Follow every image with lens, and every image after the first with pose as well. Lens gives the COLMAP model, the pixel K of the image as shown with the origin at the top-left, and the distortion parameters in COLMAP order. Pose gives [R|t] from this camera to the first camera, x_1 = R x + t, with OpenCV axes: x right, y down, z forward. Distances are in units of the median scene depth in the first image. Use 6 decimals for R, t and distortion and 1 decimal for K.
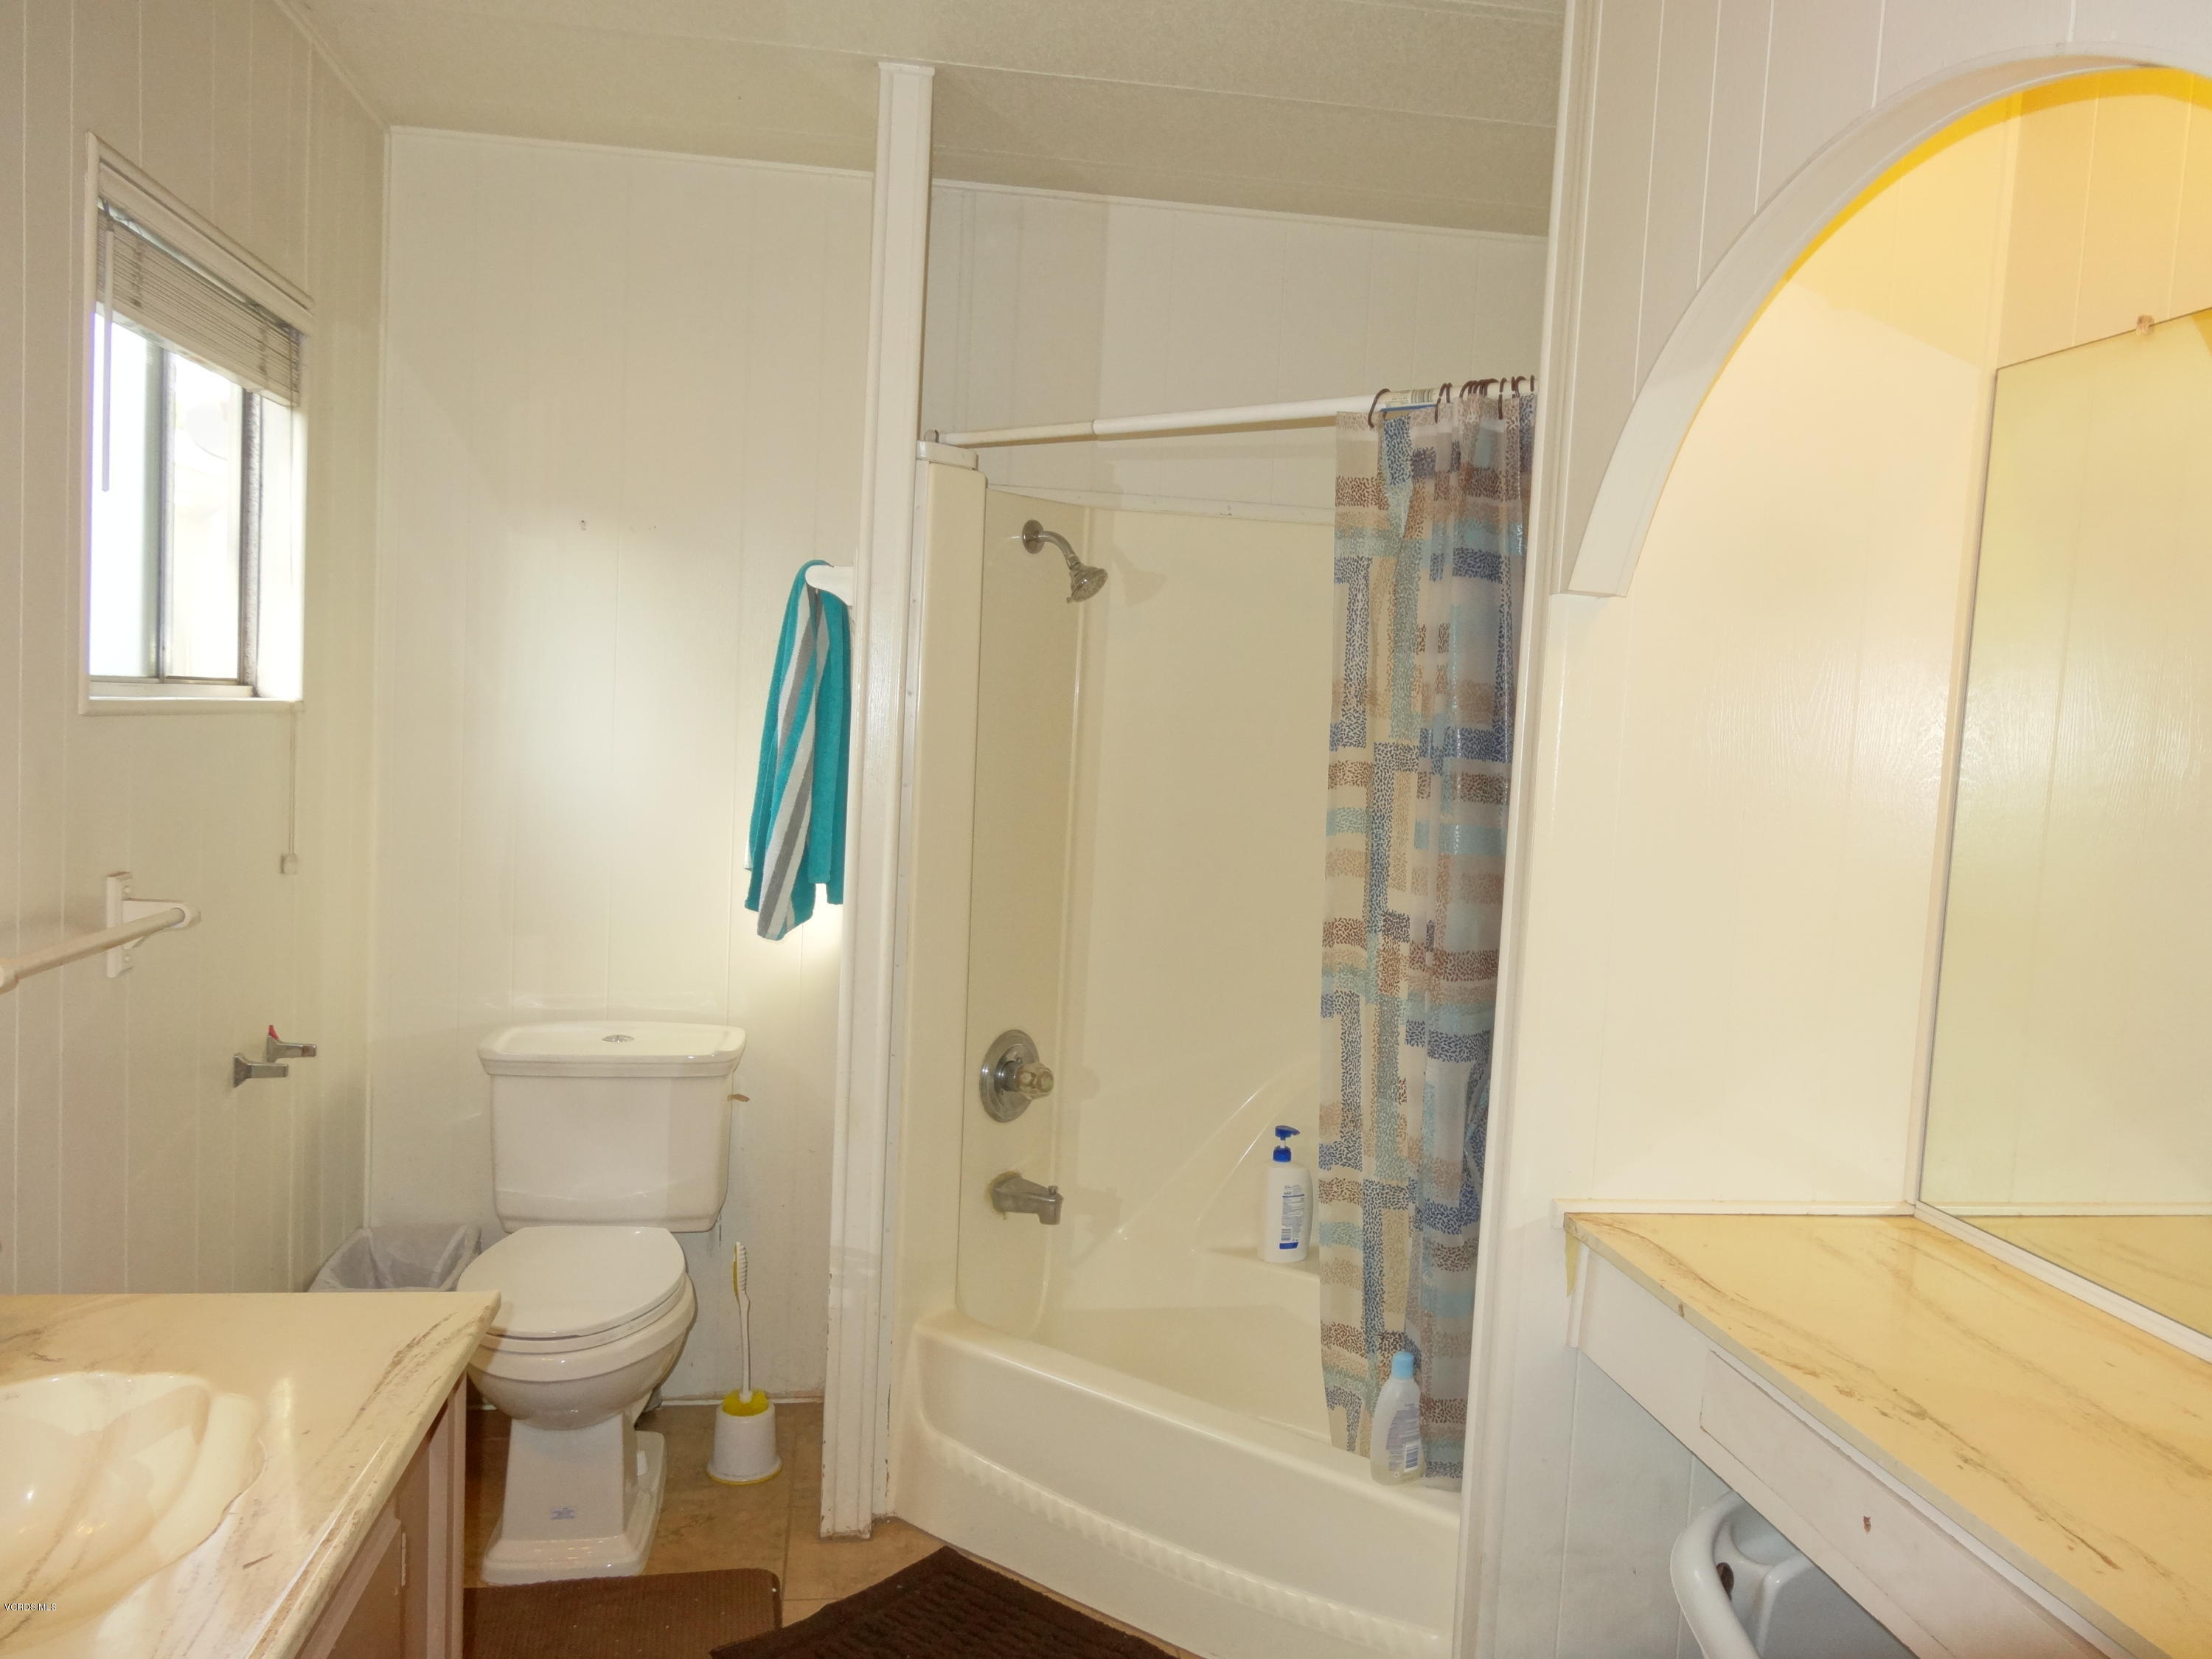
lens RADIAL K [[1623.0, 0, 1106.0], [0, 1623.0, 829.5], [0, 0, 1]] dist [-0.006193, 0.002830]
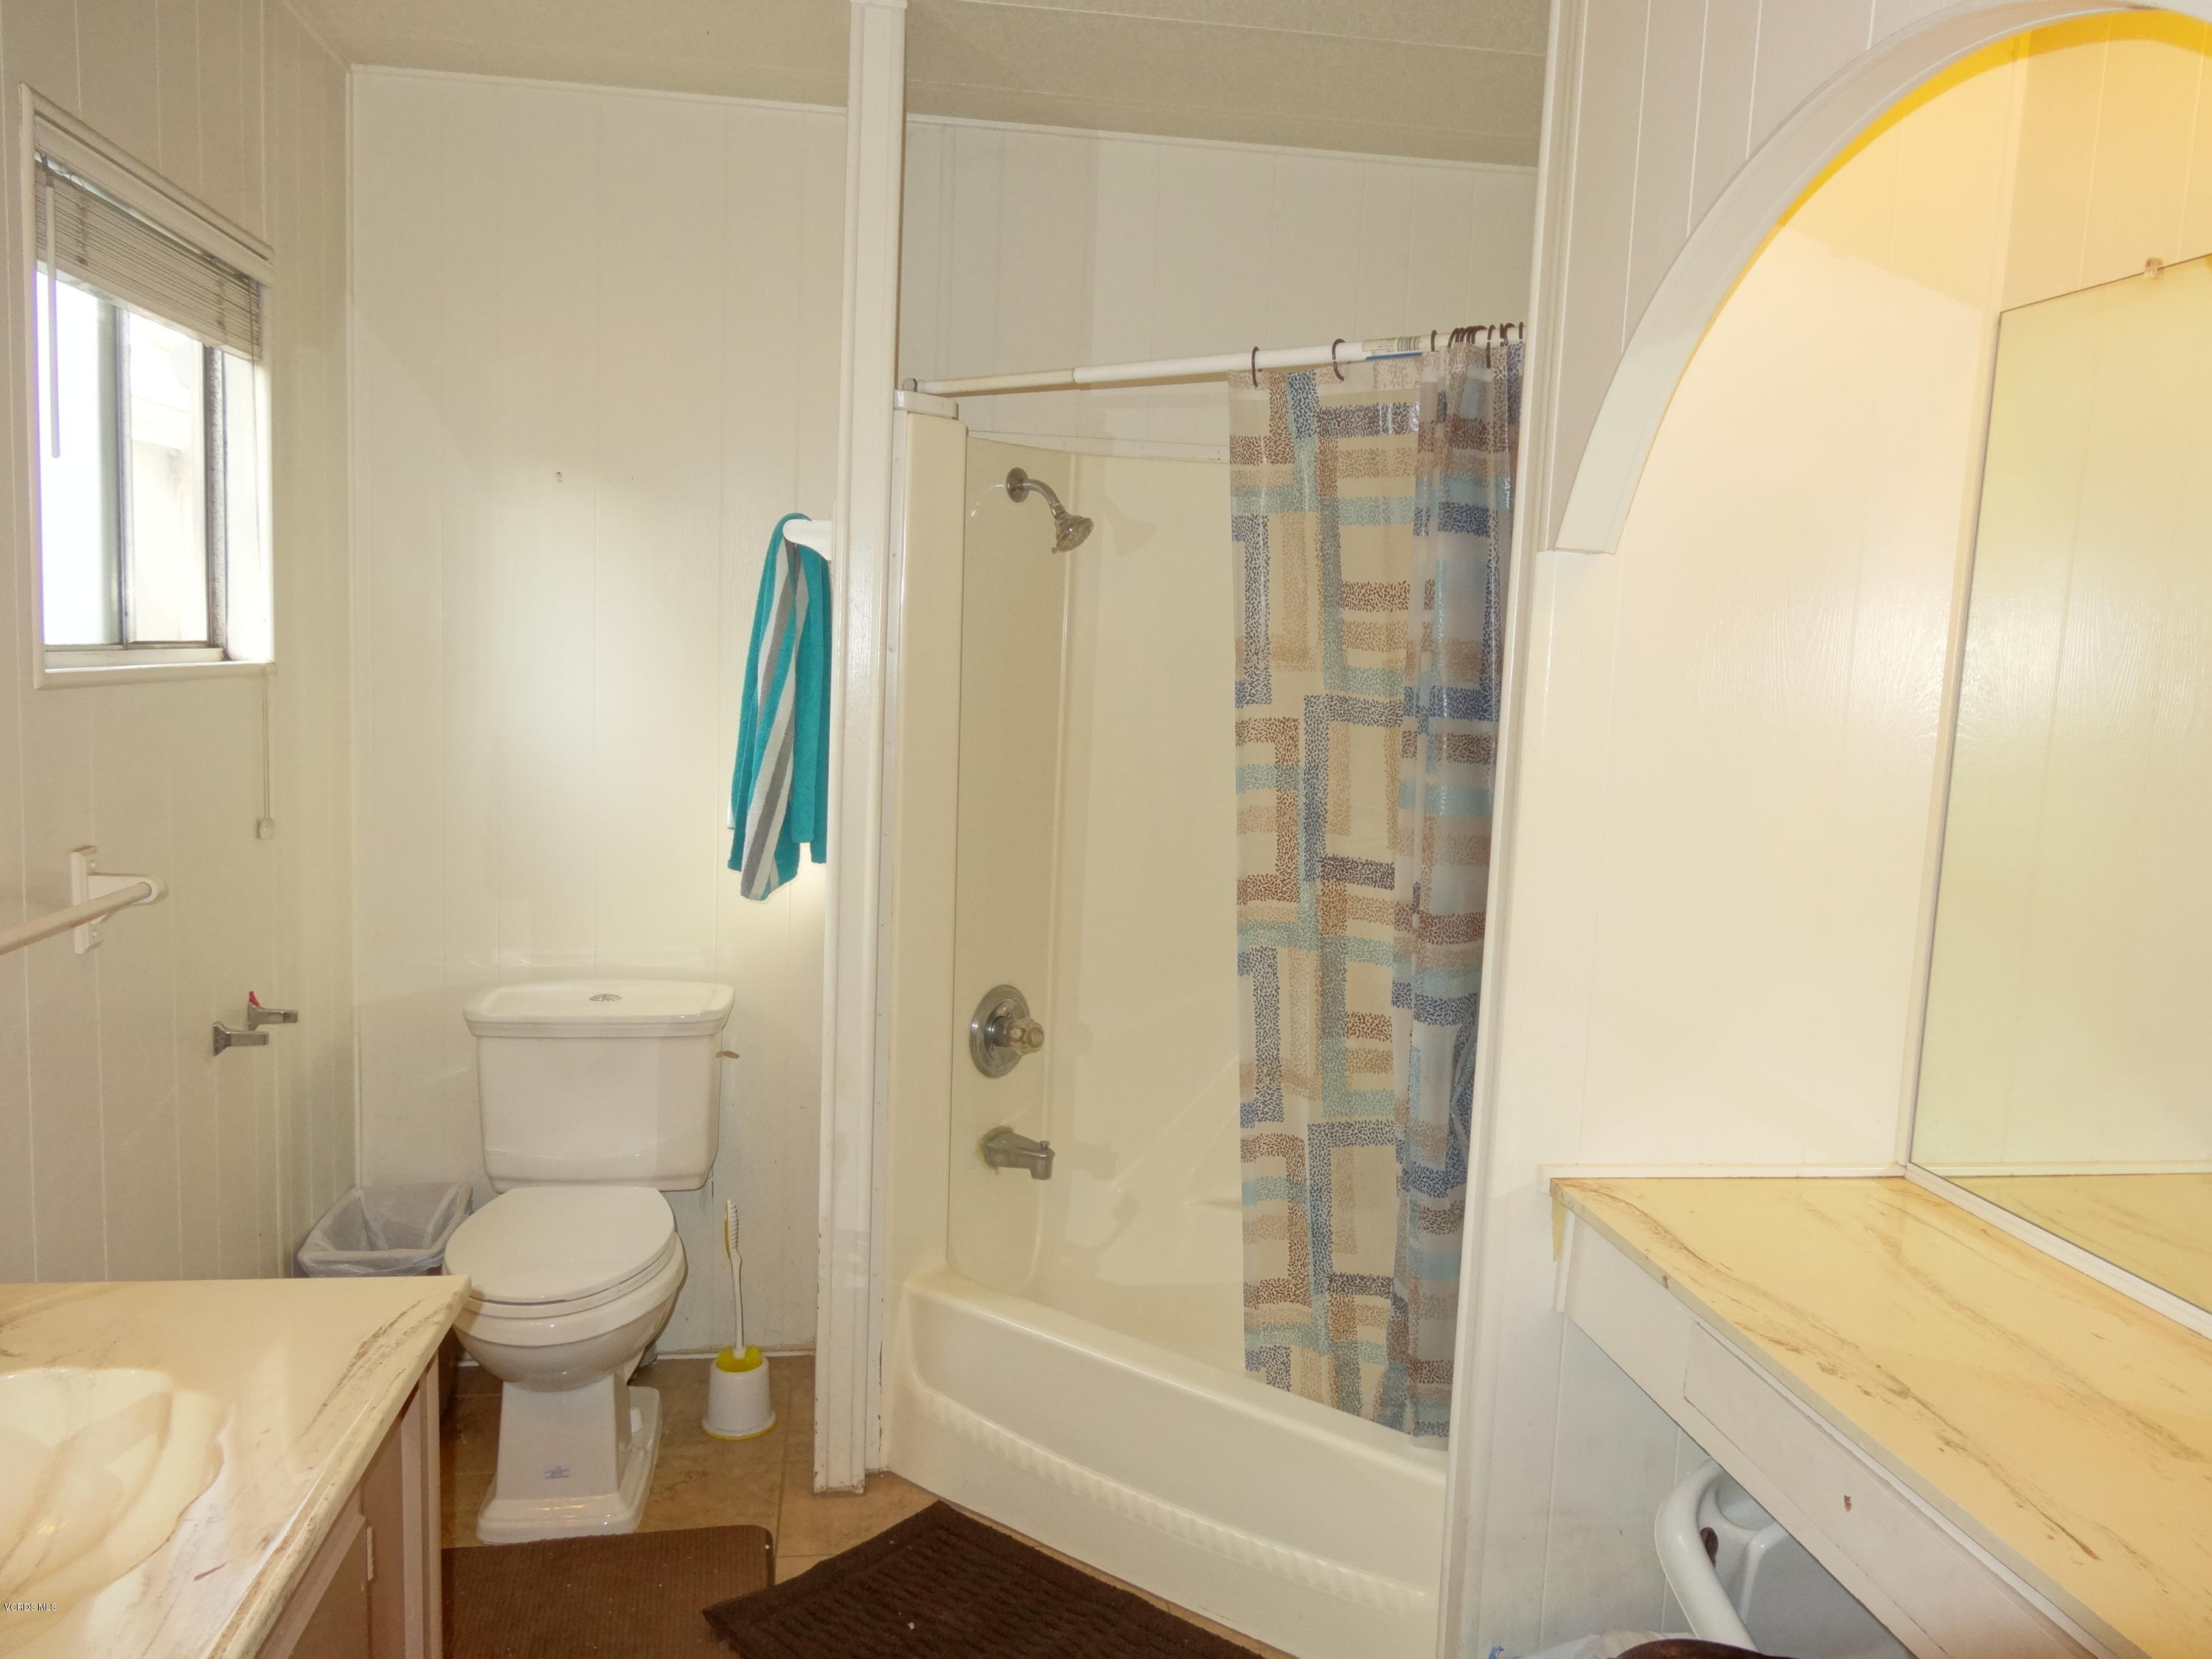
lens RADIAL K [[1624.1, 0, 1106.0], [0, 1624.1, 829.5], [0, 0, 1]] dist [-0.000482, -0.001386]
pose [[0.999961, -0.008181, -0.003289, 0.013022], [0.008310, 0.999112, 0.041300, -0.016149], [0.002949, -0.041325, 0.999141, 0.013212]]
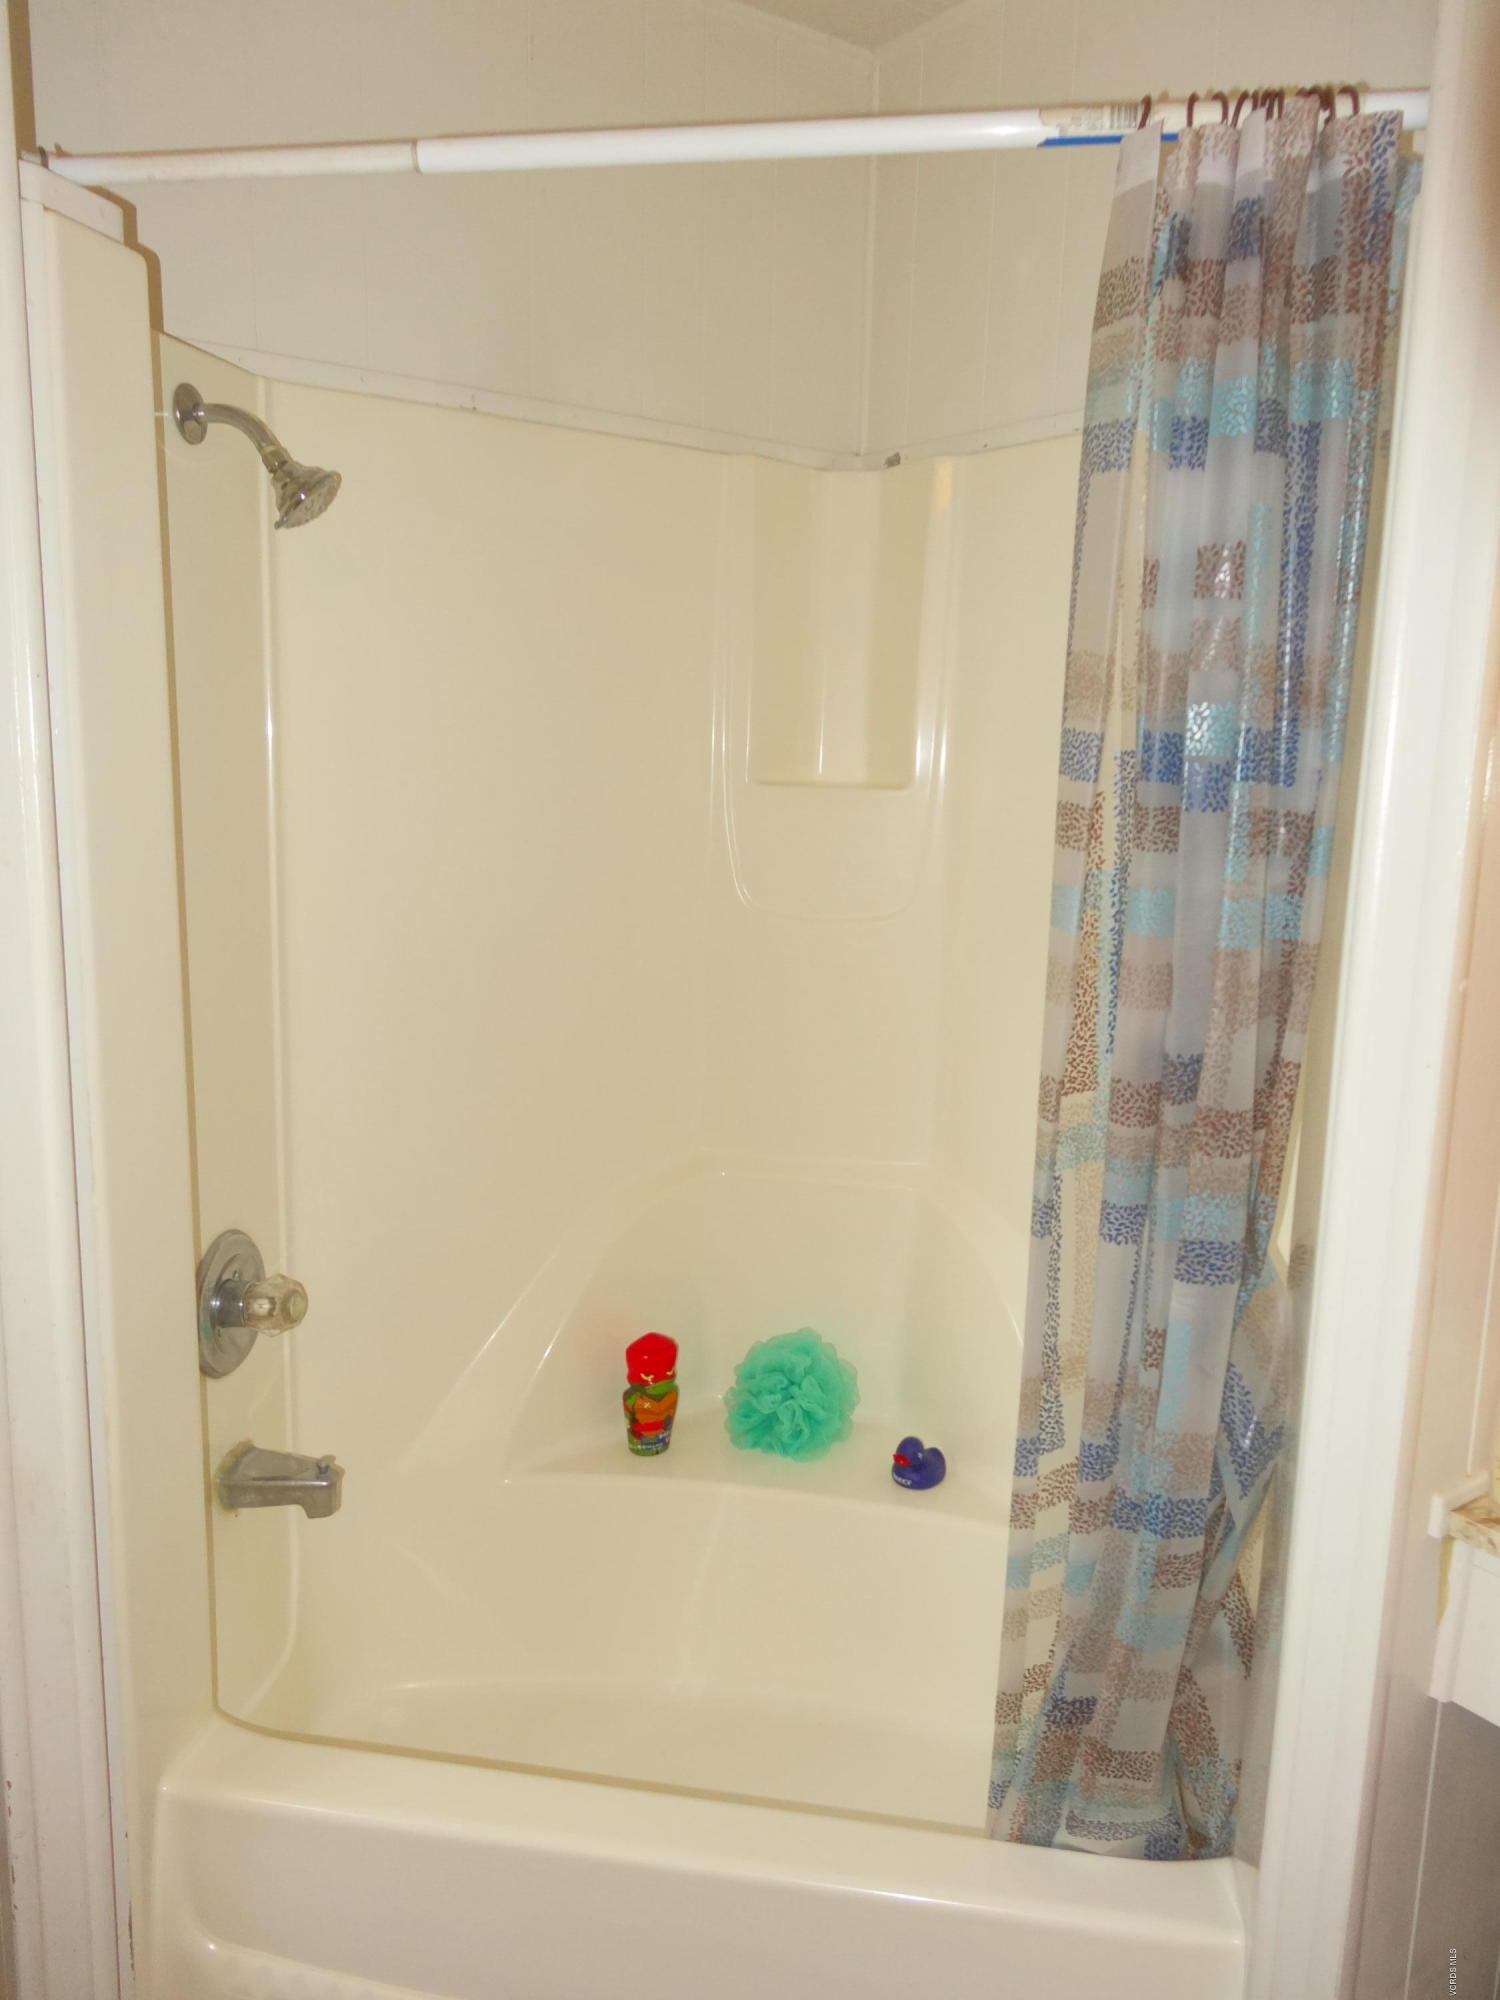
lens RADIAL K [[1468.4, 0, 750.0], [0, 1468.4, 1000.0], [0, 0, 1]] dist [-0.000482, -0.001386]
pose [[0.886002, -0.111674, 0.450032, -0.161437], [0.055889, 0.989208, 0.135437, -0.041883], [-0.460300, -0.094846, 0.882682, 0.539428]]
